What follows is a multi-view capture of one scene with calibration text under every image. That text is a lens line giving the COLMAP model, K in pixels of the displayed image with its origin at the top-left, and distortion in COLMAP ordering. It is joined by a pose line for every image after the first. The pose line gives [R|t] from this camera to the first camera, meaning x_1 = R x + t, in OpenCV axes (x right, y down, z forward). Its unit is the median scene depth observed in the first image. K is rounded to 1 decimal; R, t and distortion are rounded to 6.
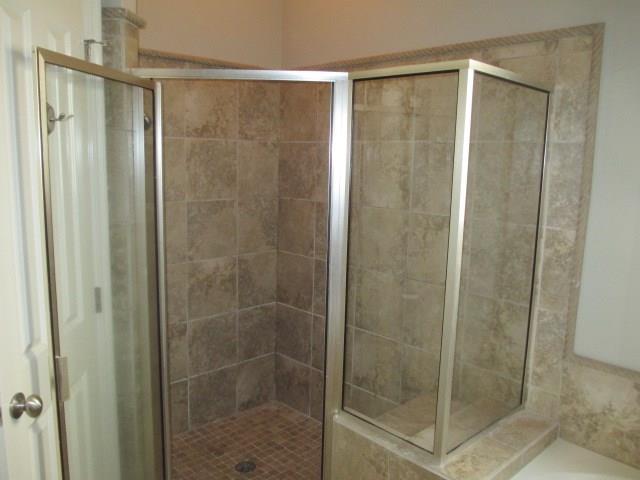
lens RADIAL K [[540.0, 0, 321.0], [0, 540.0, 241.4], [0, 0, 1]] dist [-0.044065, 0.007674]
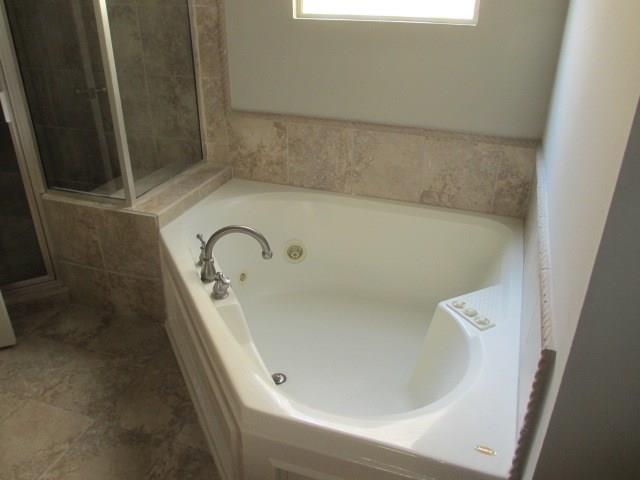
lens RADIAL K [[540.0, 0, 319.1], [0, 540.0, 238.6], [0, 0, 1]] dist [-0.044065, 0.007674]
pose [[0.894937, -0.232495, 0.380832, 0.097760], [0.102379, 0.937743, 0.331898, 0.092516], [-0.434288, -0.258039, 0.863024, -0.270212]]
